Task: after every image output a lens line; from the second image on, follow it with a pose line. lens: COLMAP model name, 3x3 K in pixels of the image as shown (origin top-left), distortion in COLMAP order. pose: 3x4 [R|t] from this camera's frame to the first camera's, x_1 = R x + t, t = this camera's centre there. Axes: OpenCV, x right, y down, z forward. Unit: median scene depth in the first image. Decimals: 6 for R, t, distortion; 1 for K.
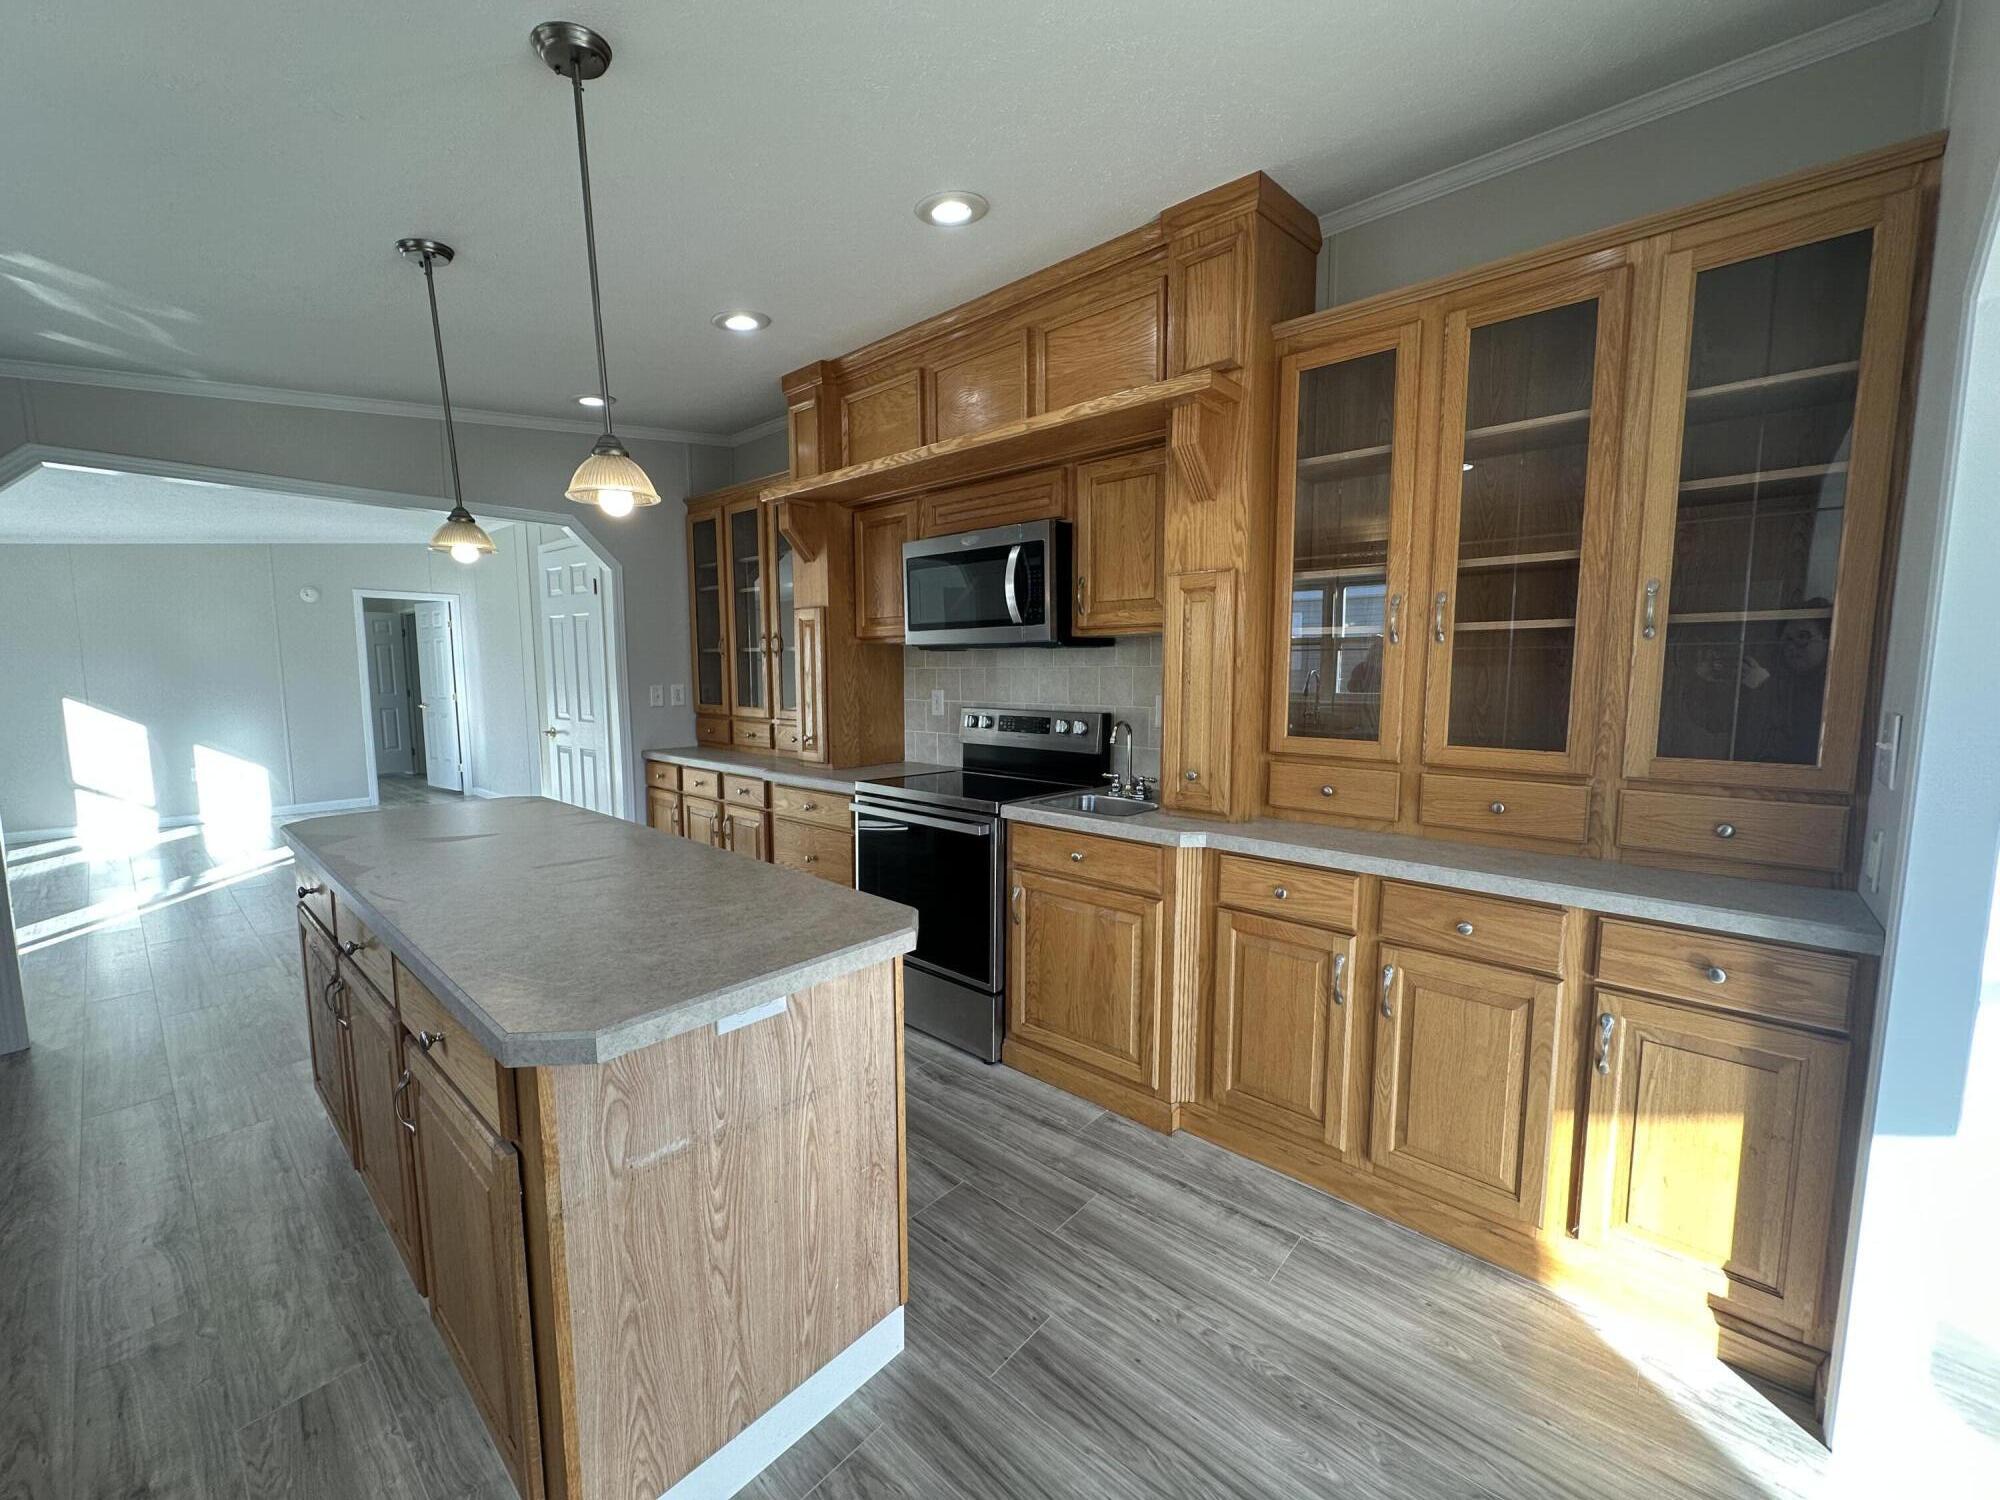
lens RADIAL K [[799.7, 0, 992.5], [0, 799.7, 750.1], [0, 0, 1]] dist [0.000231, 0.000232]
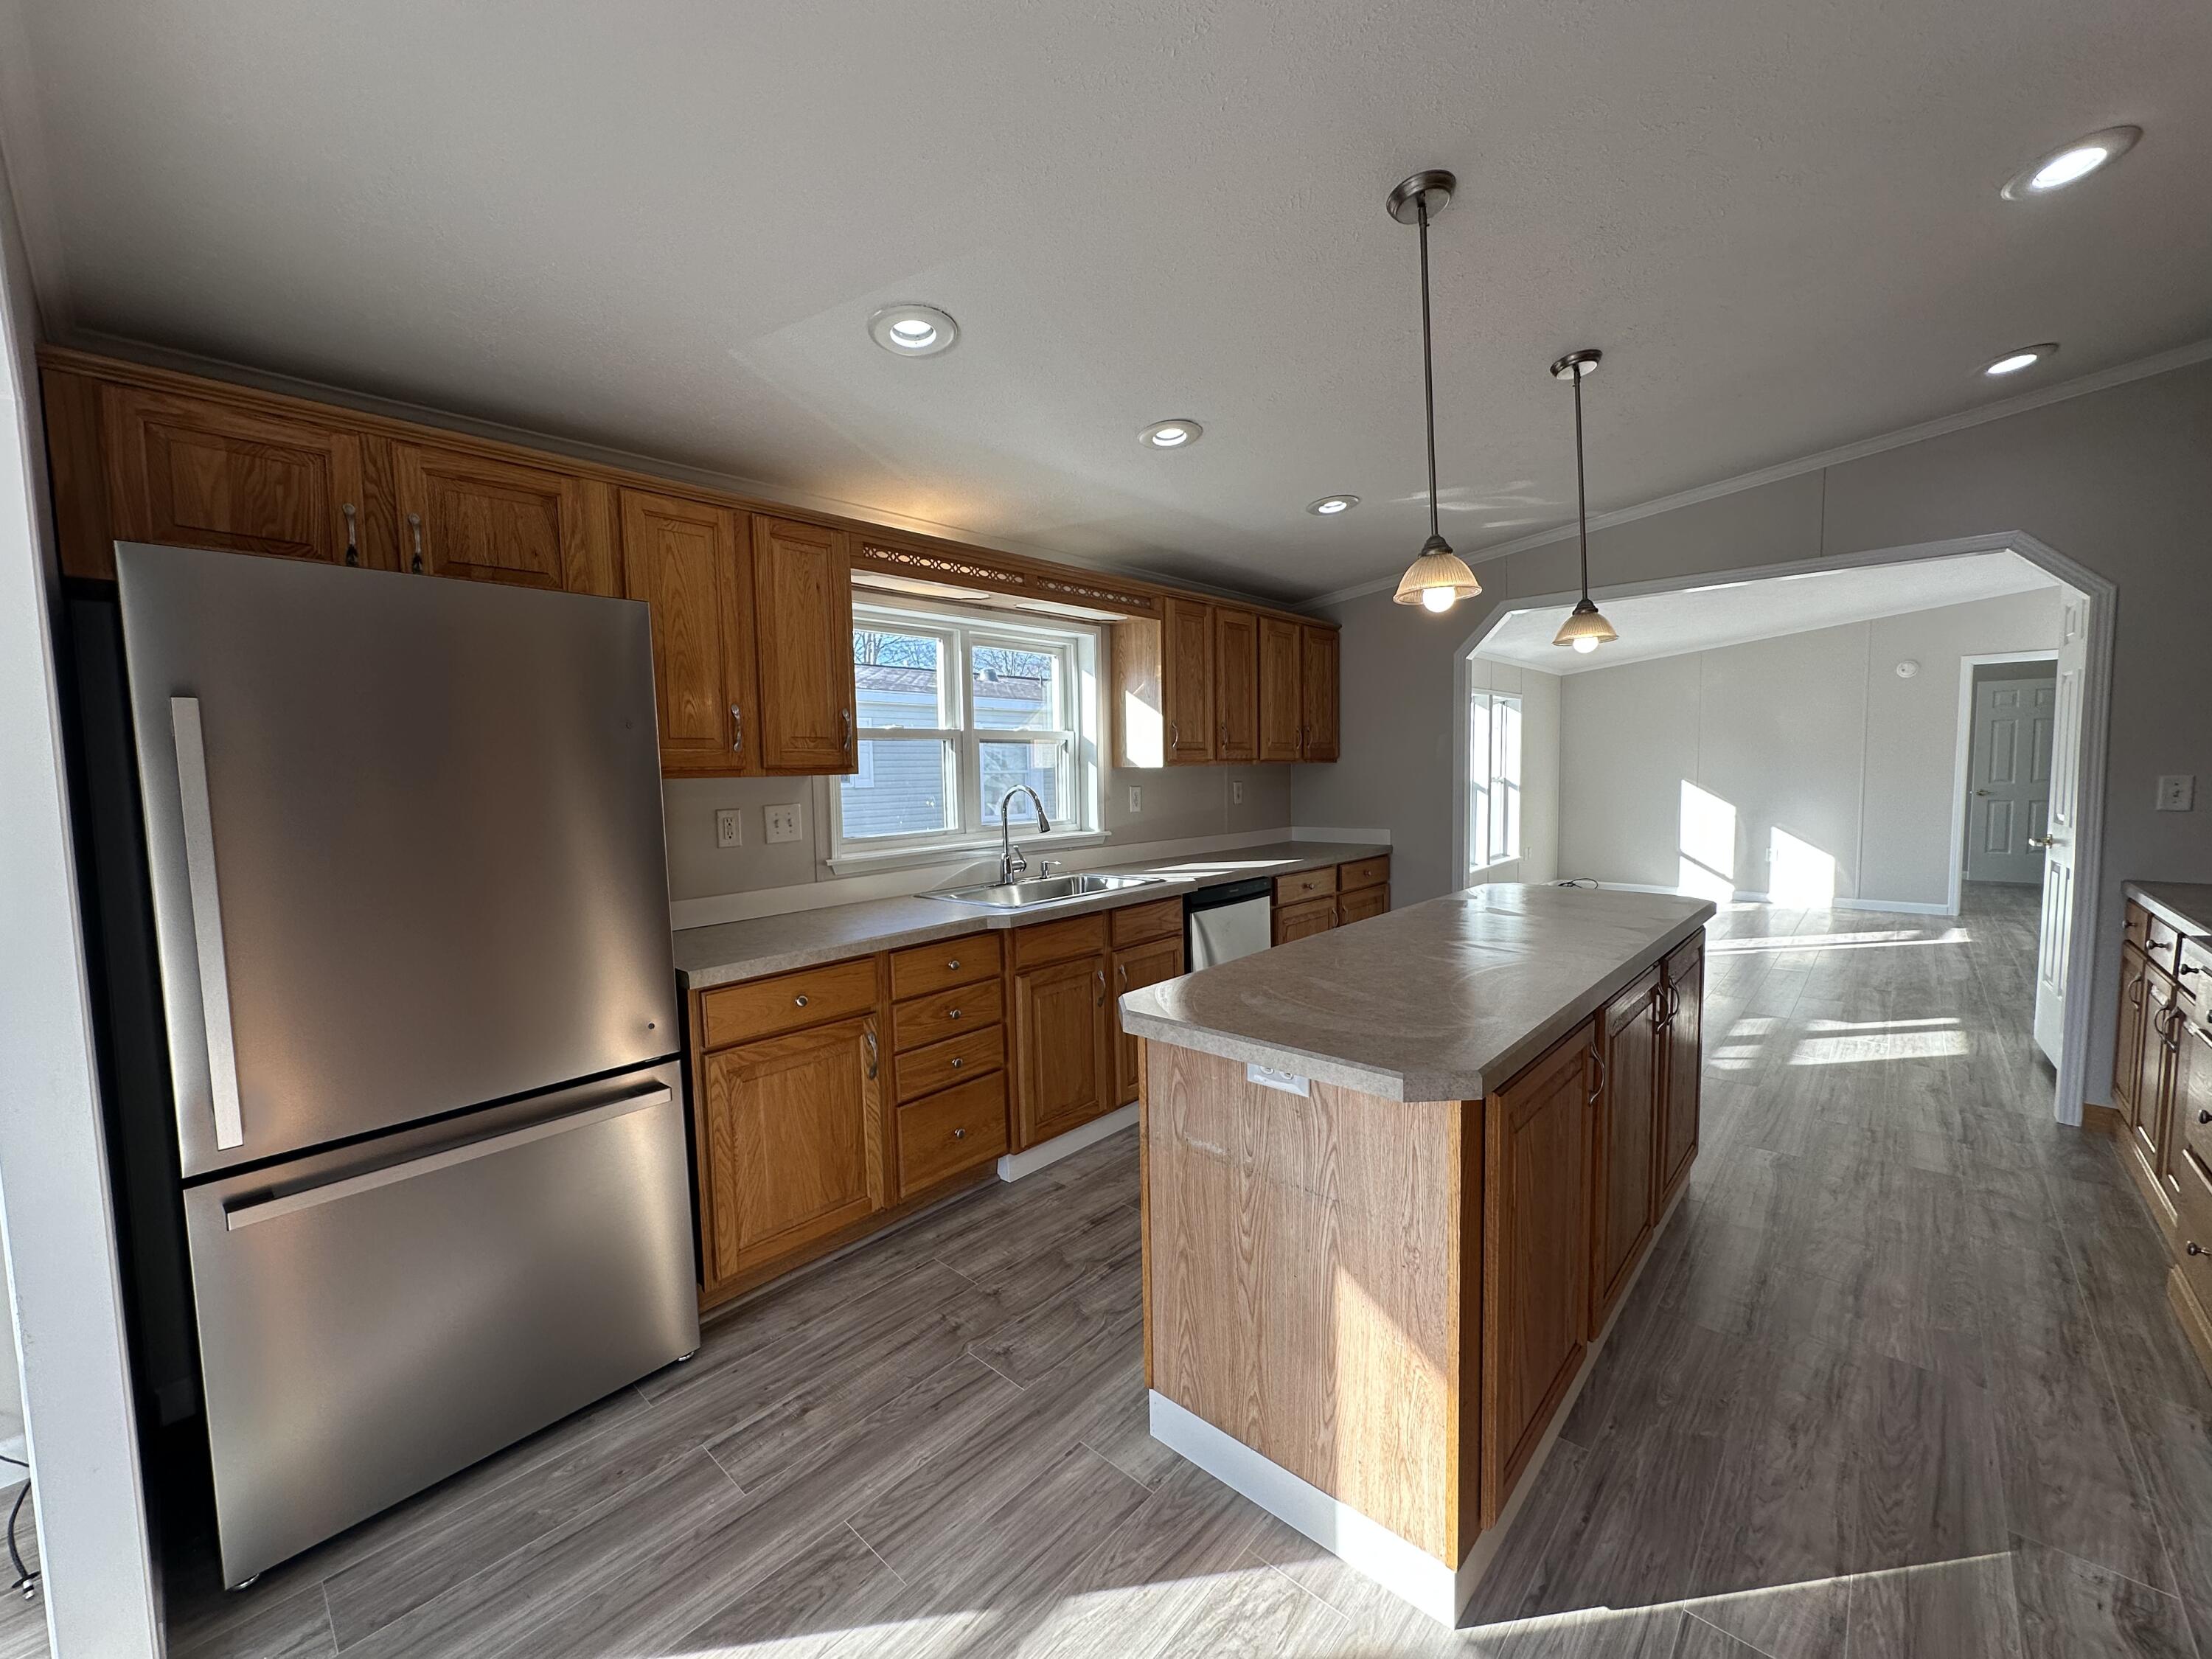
lens RADIAL K [[884.5, 0, 1091.7], [0, 884.5, 818.4], [0, 0, 1]] dist [0.000231, 0.000232]
pose [[-0.027822, 0.062325, -0.997668, 0.697766], [-0.086325, 0.994176, 0.064514, -0.062370], [0.995878, 0.087919, -0.022280, 0.590227]]
